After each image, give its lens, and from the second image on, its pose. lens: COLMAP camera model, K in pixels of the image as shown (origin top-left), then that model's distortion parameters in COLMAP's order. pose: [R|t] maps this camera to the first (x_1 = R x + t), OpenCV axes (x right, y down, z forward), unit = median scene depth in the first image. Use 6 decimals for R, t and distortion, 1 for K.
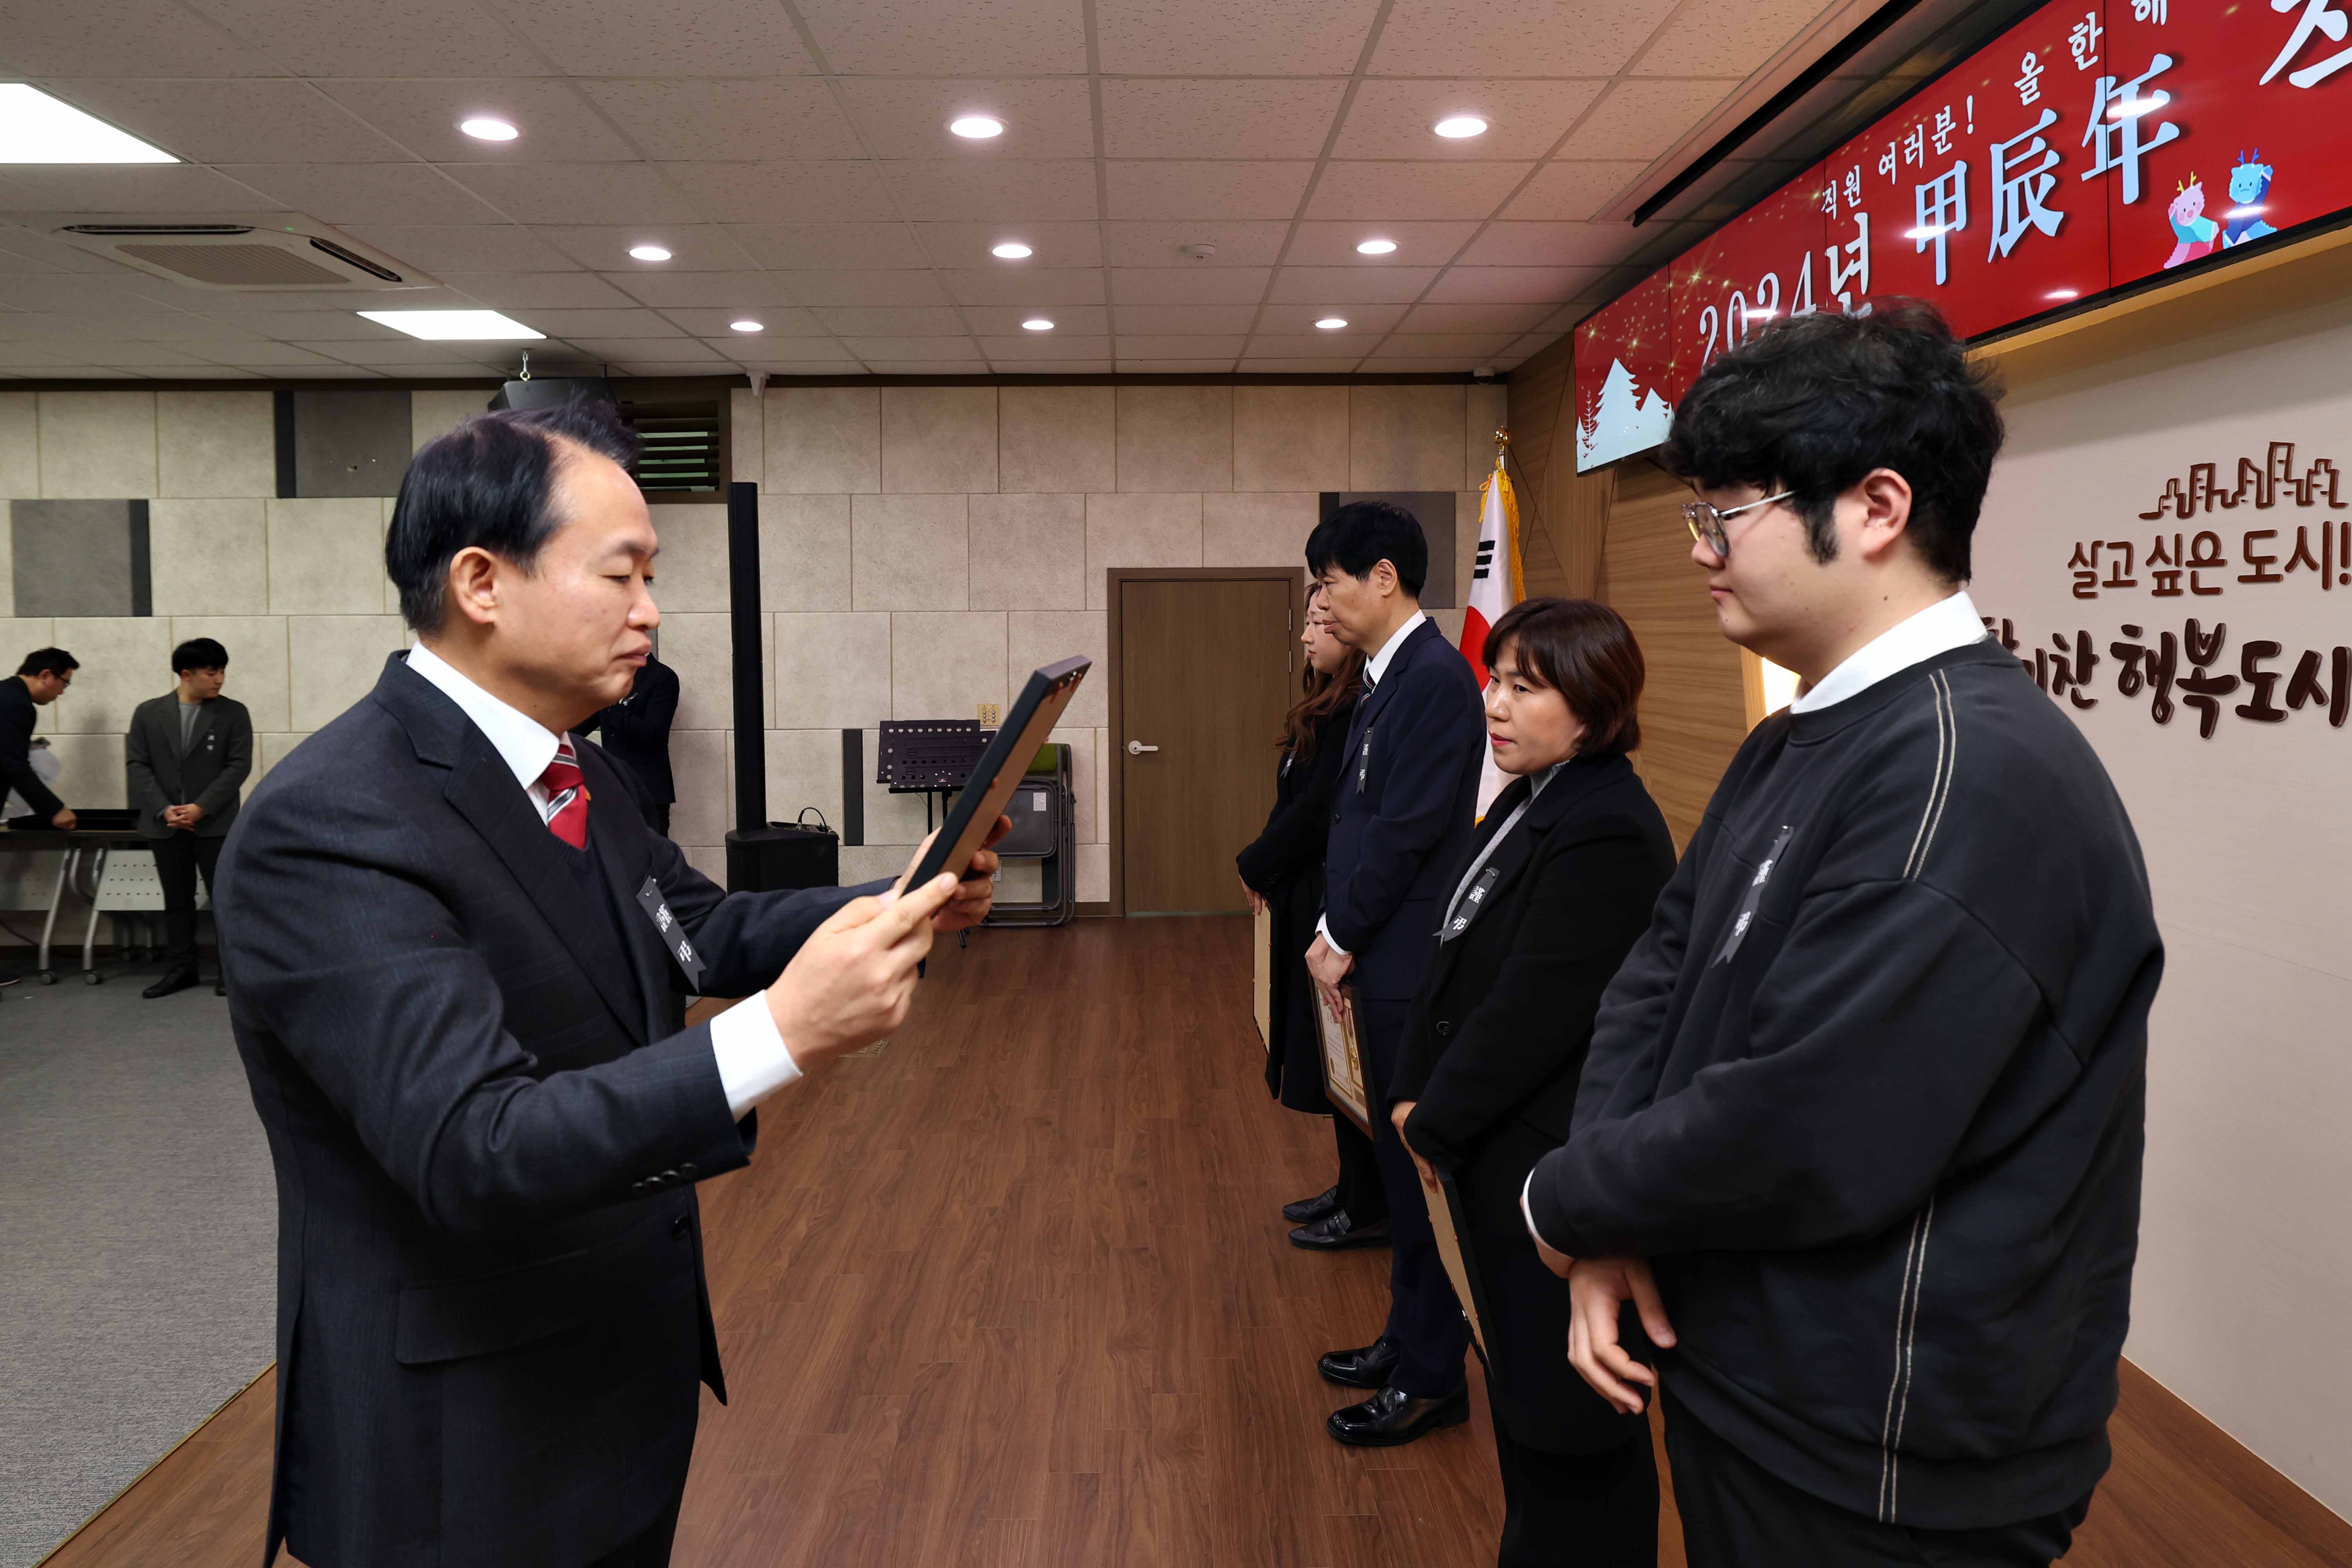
lens RADIAL K [[1455.4, 0, 1156.7], [0, 1455.4, 668.7], [0, 0, 1]] dist [-0.041249, 0.030398]
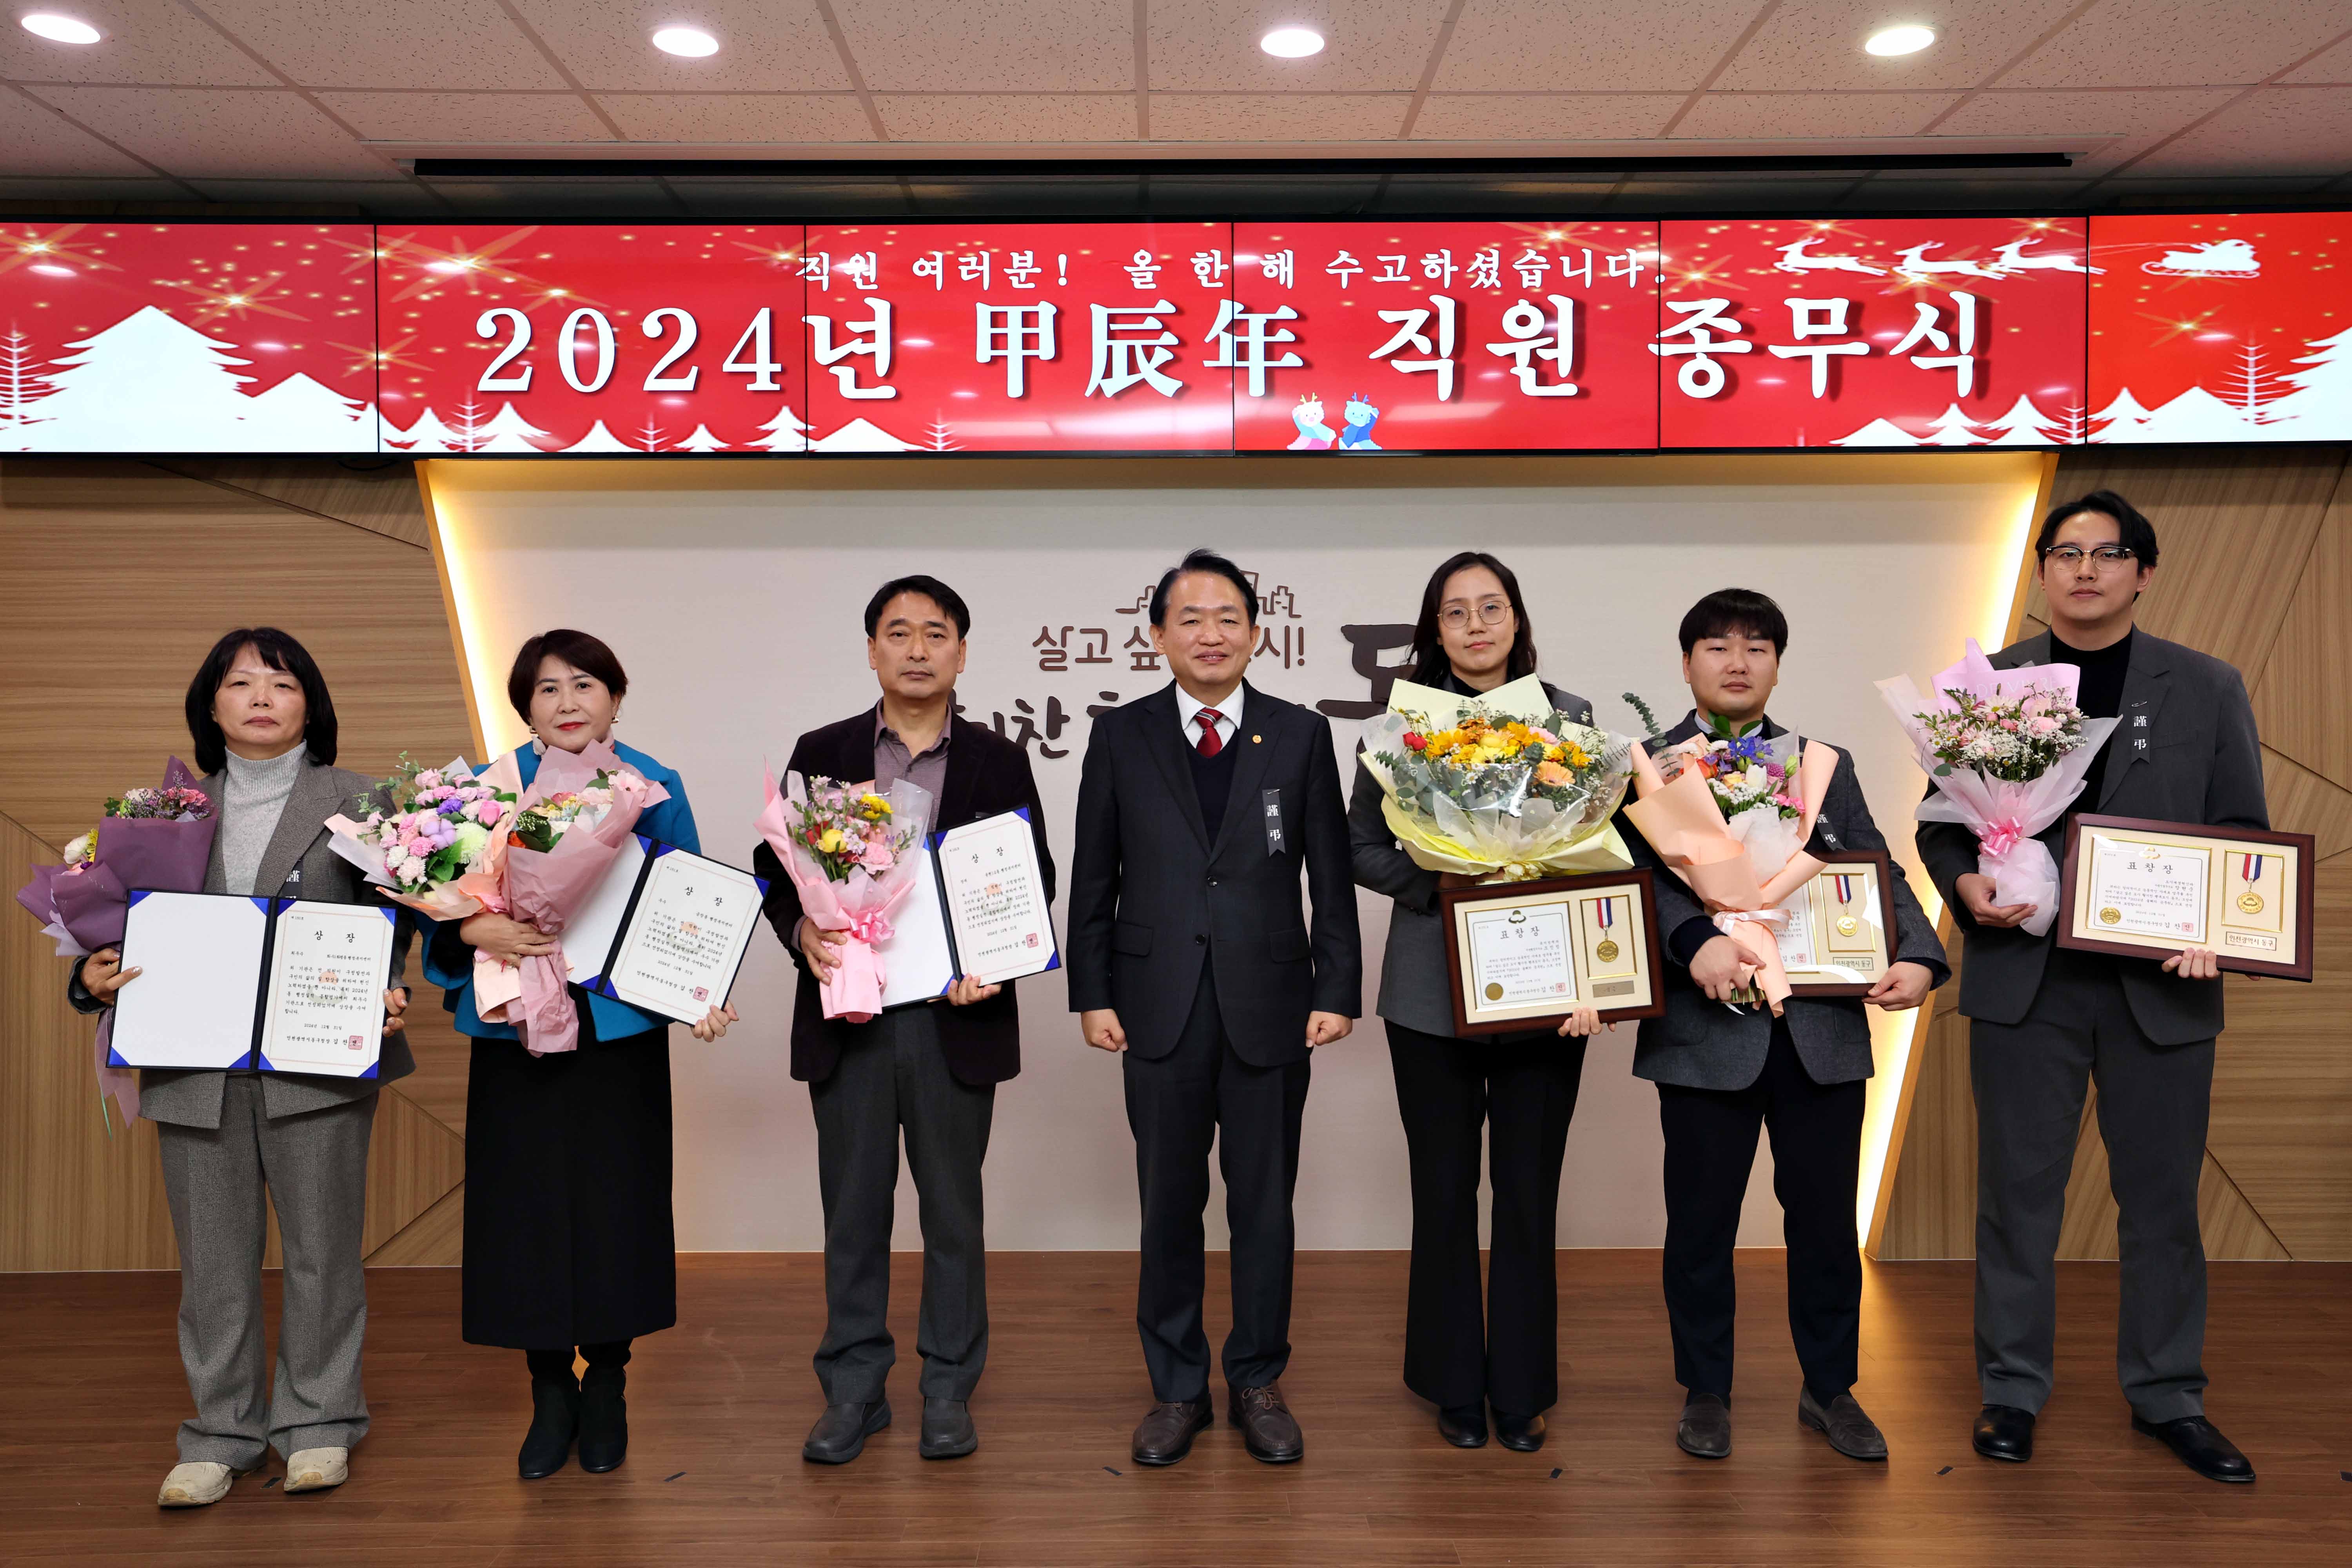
lens RADIAL K [[1739.1, 0, 1170.8], [0, 1739.1, 741.0], [0, 0, 1]] dist [-0.008505, 0.050982]
pose [[0.007039, 0.014379, 0.999872, -0.607521], [0.035785, 0.999253, -0.014622, 0.026664], [-0.999335, 0.035884, 0.006520, 0.612145]]
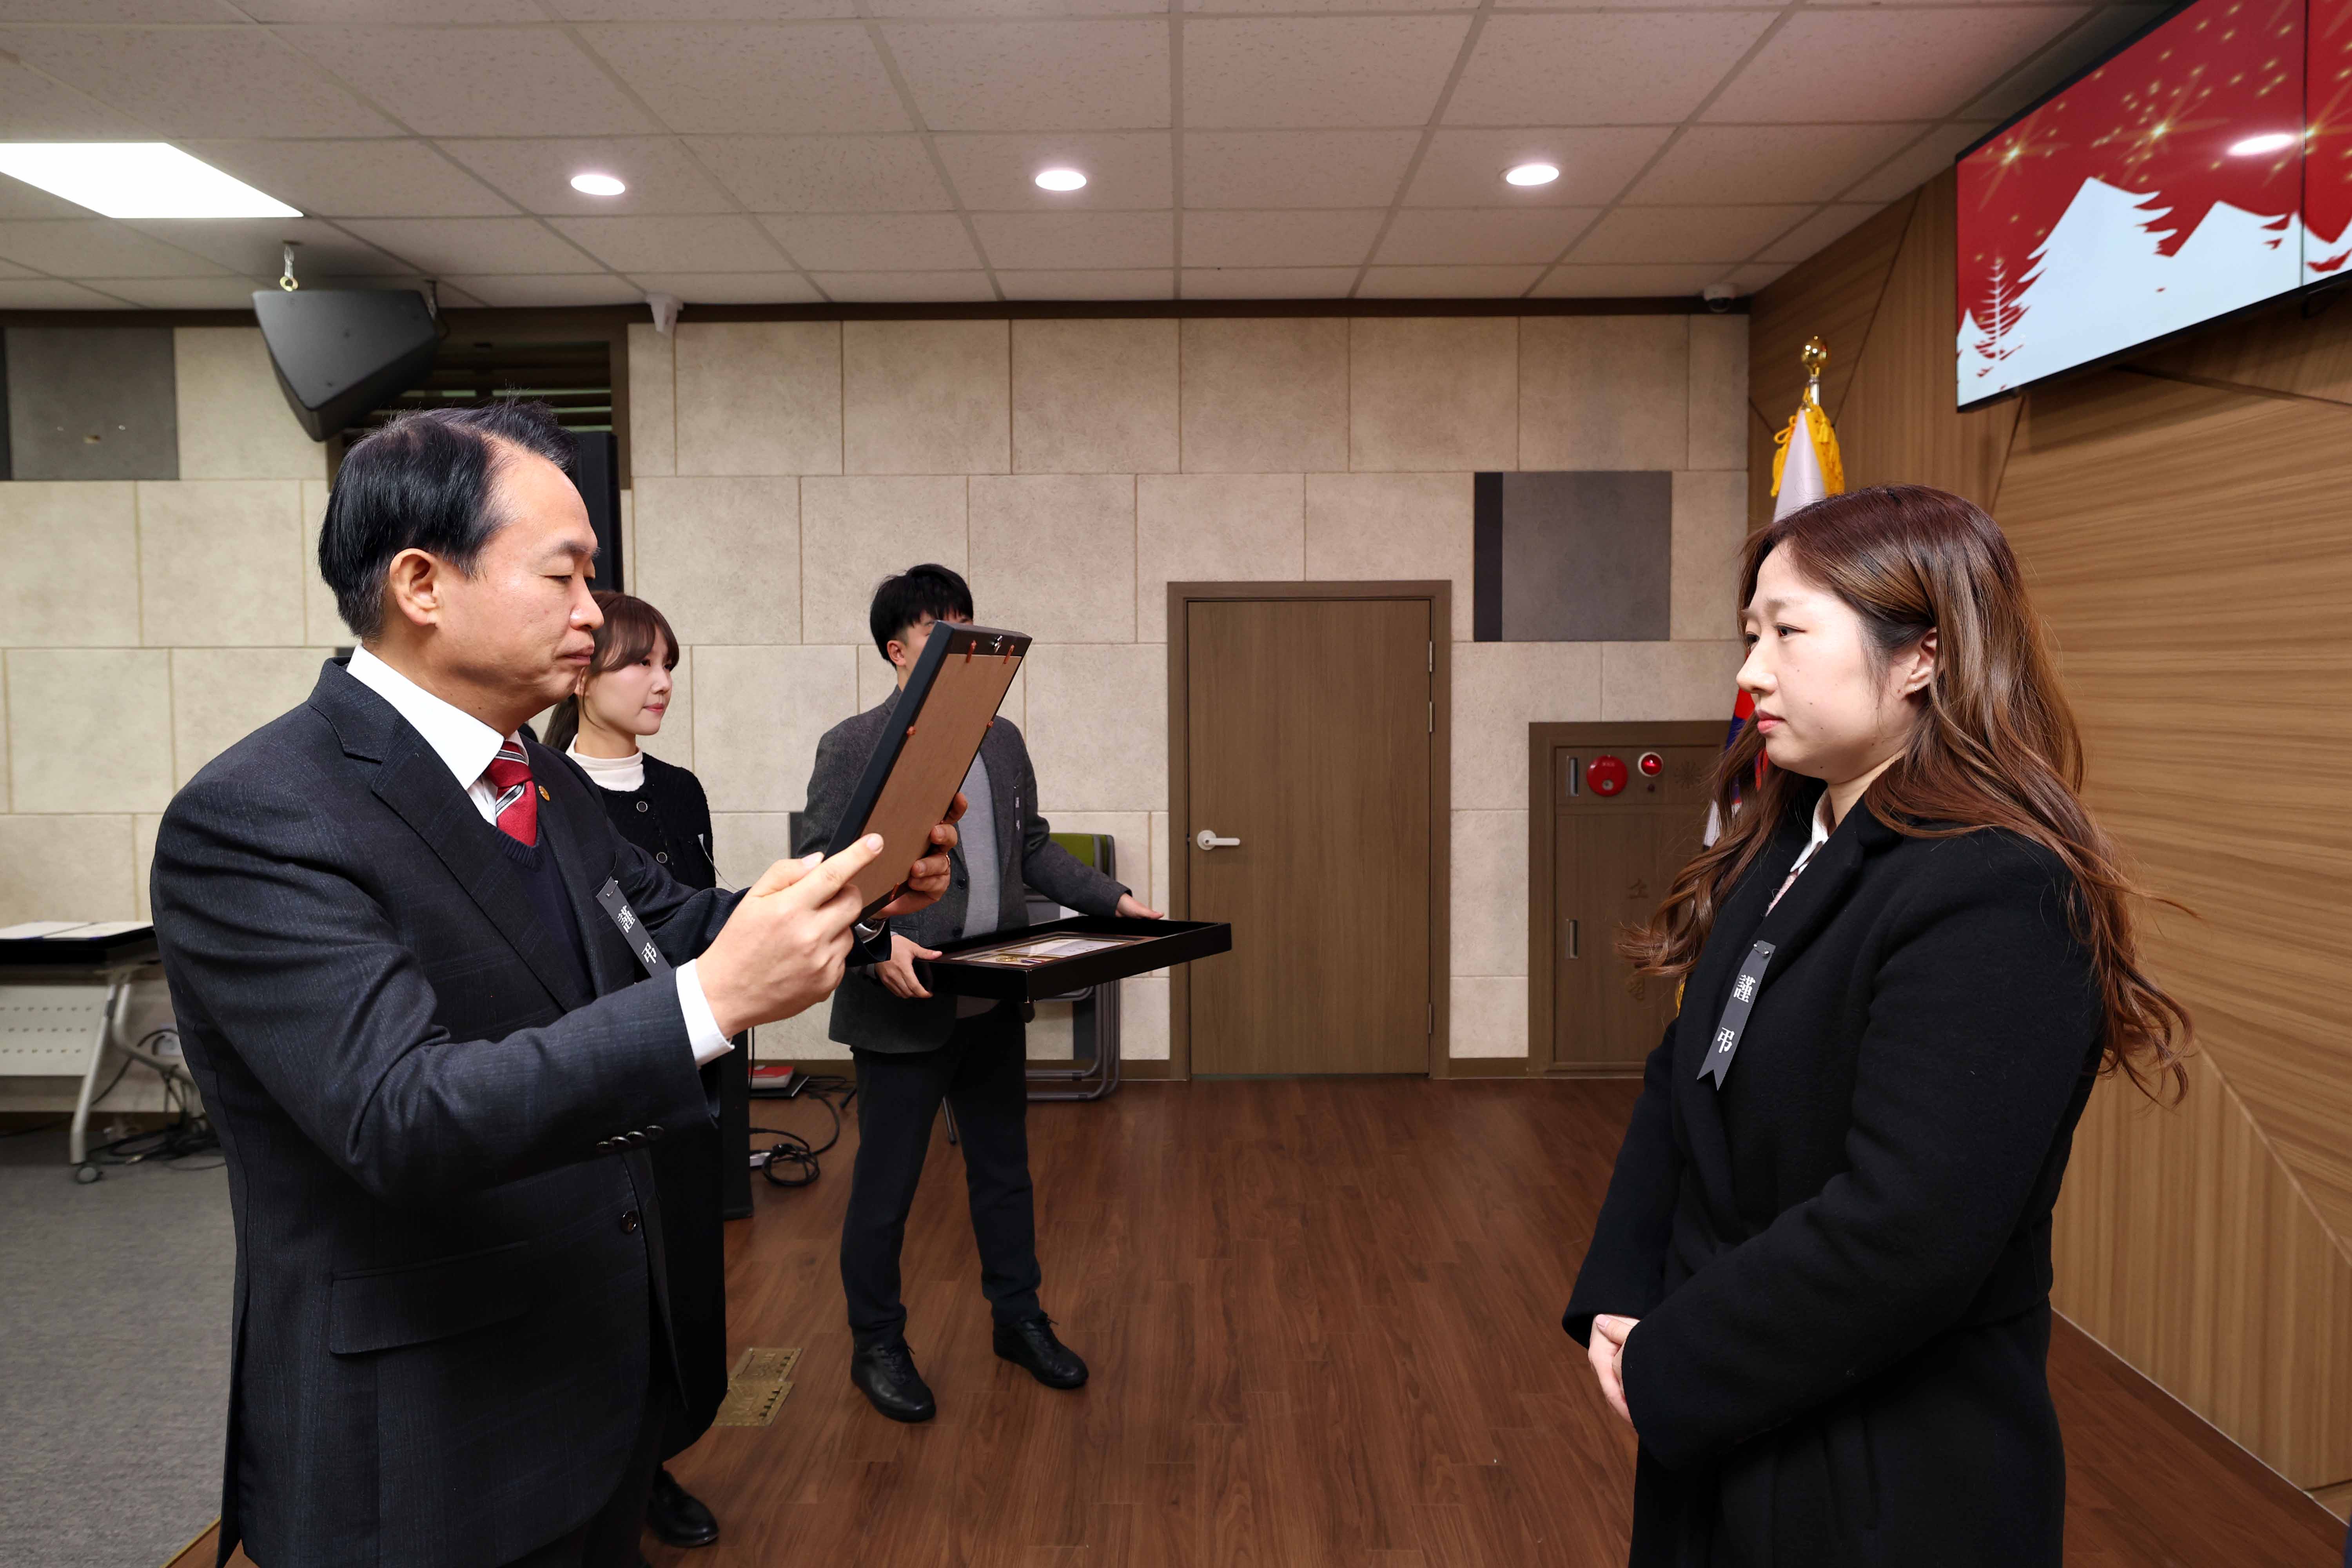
lens RADIAL K [[1442.5, 0, 1166.8], [0, 1442.5, 738.7], [0, 0, 1]] dist [-0.032196, 0.028822]
pose [[0.999651, 0.002568, -0.026291, -0.026468], [-0.002164, 0.999879, 0.015388, -0.008106], [0.026327, -0.015325, 0.999536, 0.520772]]
